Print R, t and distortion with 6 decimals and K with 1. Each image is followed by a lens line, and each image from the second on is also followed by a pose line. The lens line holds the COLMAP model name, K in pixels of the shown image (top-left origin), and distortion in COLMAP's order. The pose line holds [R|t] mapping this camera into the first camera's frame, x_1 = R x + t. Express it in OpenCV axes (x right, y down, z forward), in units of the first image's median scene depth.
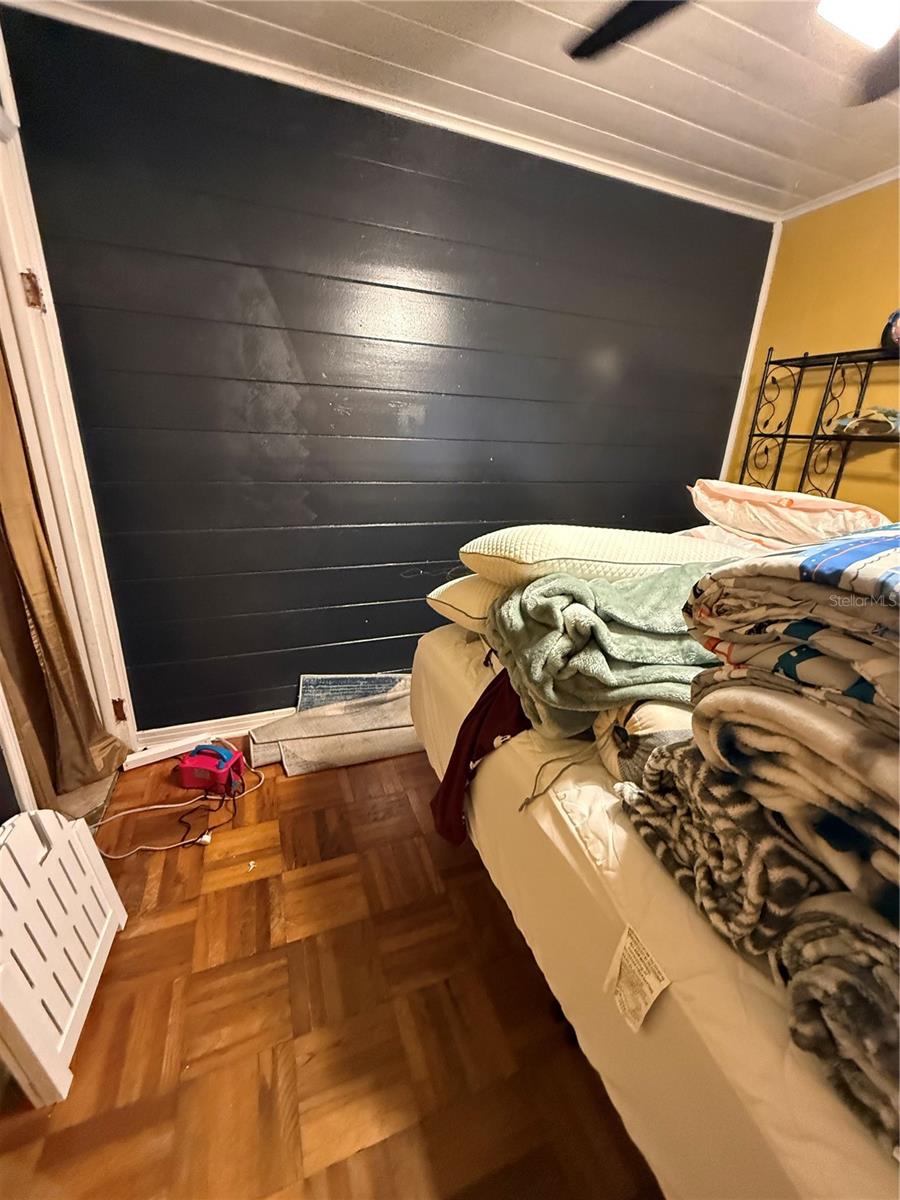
lens RADIAL K [[477.5, 0, 448.9], [0, 477.5, 600.0], [0, 0, 1]] dist [-0.001080, -0.000167]
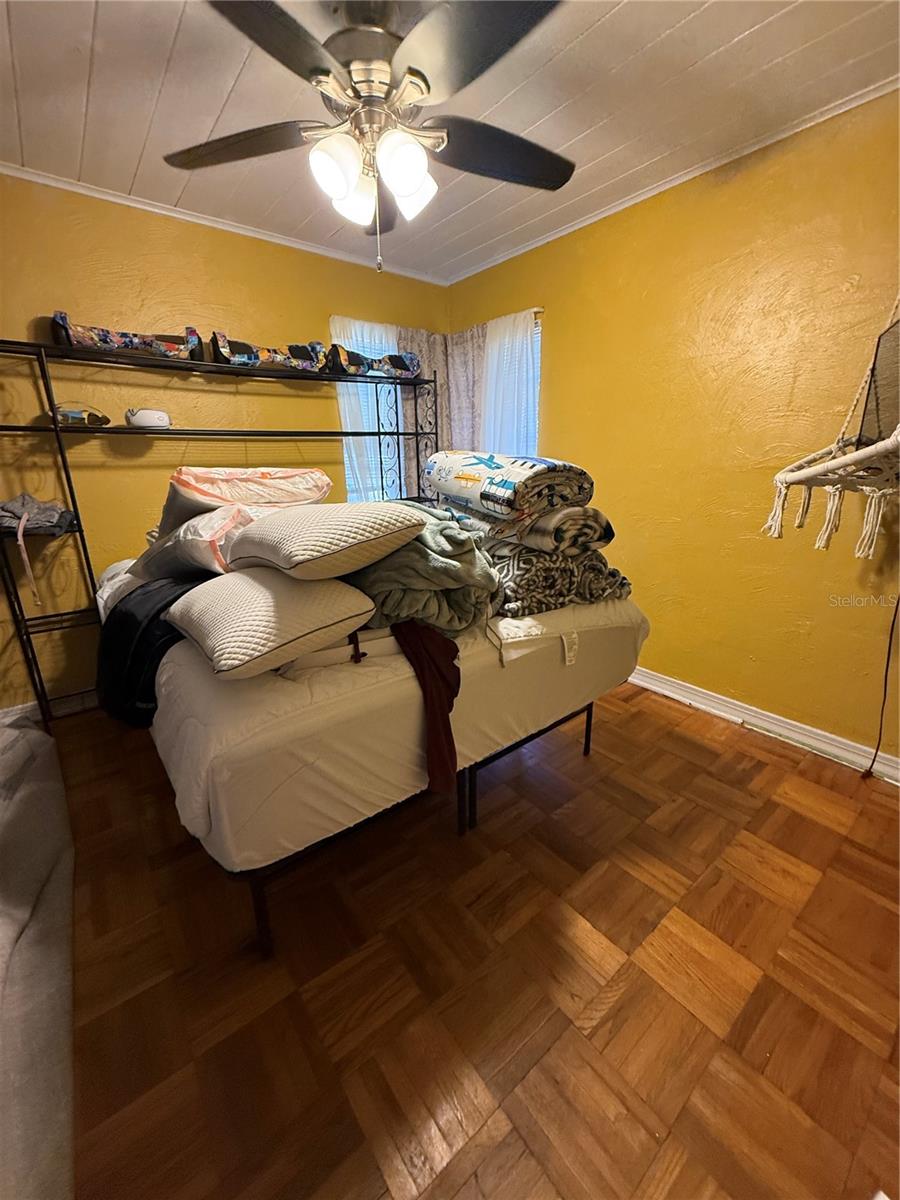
lens RADIAL K [[477.5, 0, 448.9], [0, 477.5, 600.0], [0, 0, 1]] dist [-0.001080, -0.000167]
pose [[-0.291886, -0.310534, 0.904639, -0.884130], [0.312784, 0.862830, 0.397103, -0.321190], [-0.903863, 0.398865, -0.154718, 1.041467]]
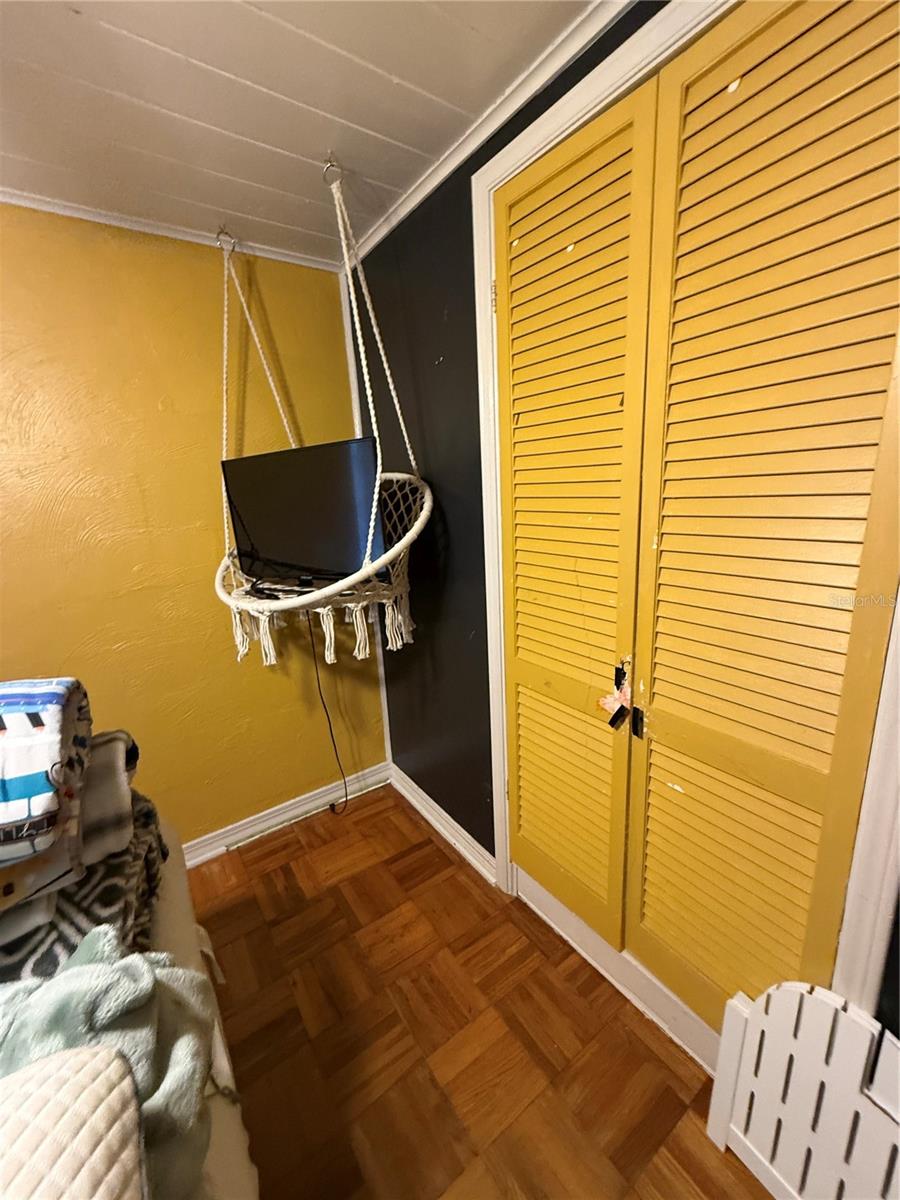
lens RADIAL K [[477.5, 0, 448.9], [0, 477.5, 600.0], [0, 0, 1]] dist [-0.001080, -0.000167]
pose [[-0.970935, 0.066076, -0.230041, -0.040999], [-0.065957, 0.850054, 0.522550, -0.512712], [0.230075, 0.522535, -0.820989, 1.015654]]
